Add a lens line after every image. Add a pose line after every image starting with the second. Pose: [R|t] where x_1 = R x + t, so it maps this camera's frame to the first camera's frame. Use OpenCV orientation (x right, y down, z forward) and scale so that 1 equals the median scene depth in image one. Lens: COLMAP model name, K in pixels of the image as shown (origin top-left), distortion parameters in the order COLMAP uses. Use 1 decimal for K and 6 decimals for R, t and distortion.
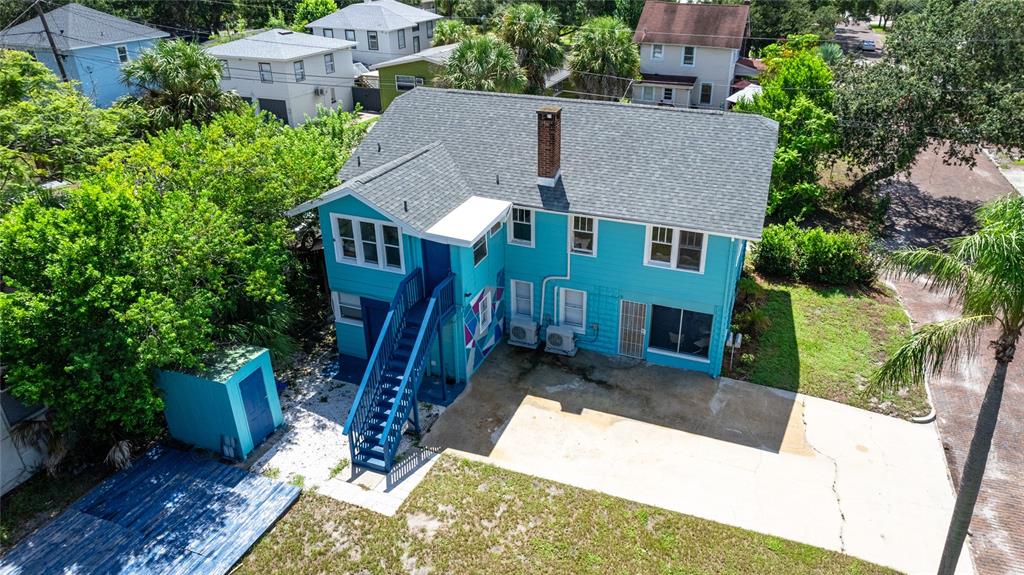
lens RADIAL K [[676.8, 0, 517.5], [0, 676.8, 276.6], [0, 0, 1]] dist [-0.042704, 0.025548]
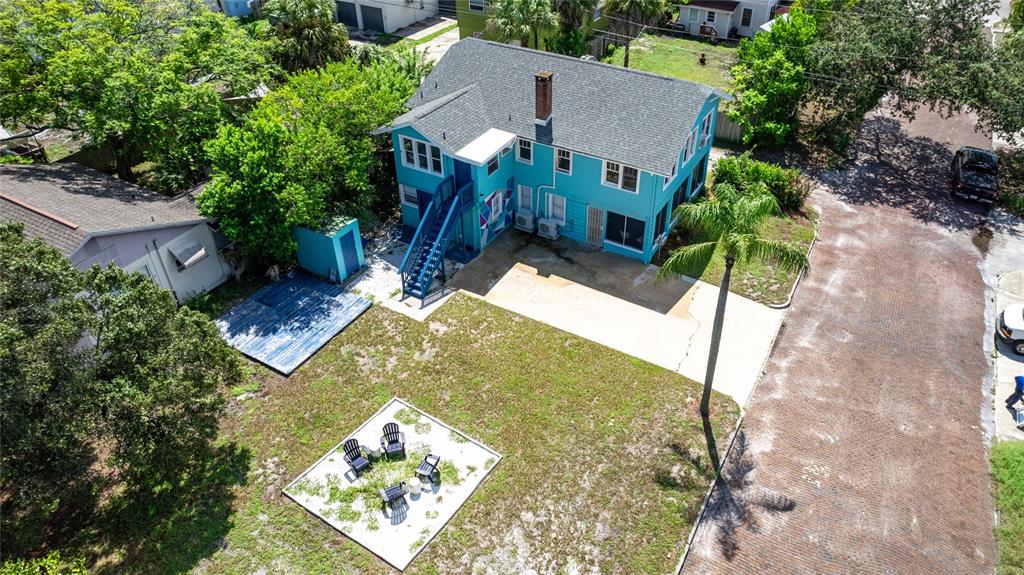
lens RADIAL K [[676.8, 0, 516.4], [0, 676.8, 294.3], [0, 0, 1]] dist [-0.042704, 0.025548]
pose [[0.986353, 0.105310, -0.126563, 0.224949], [-0.075903, 0.972981, 0.218052, -0.095203], [0.146107, -0.205470, 0.967696, -0.537754]]
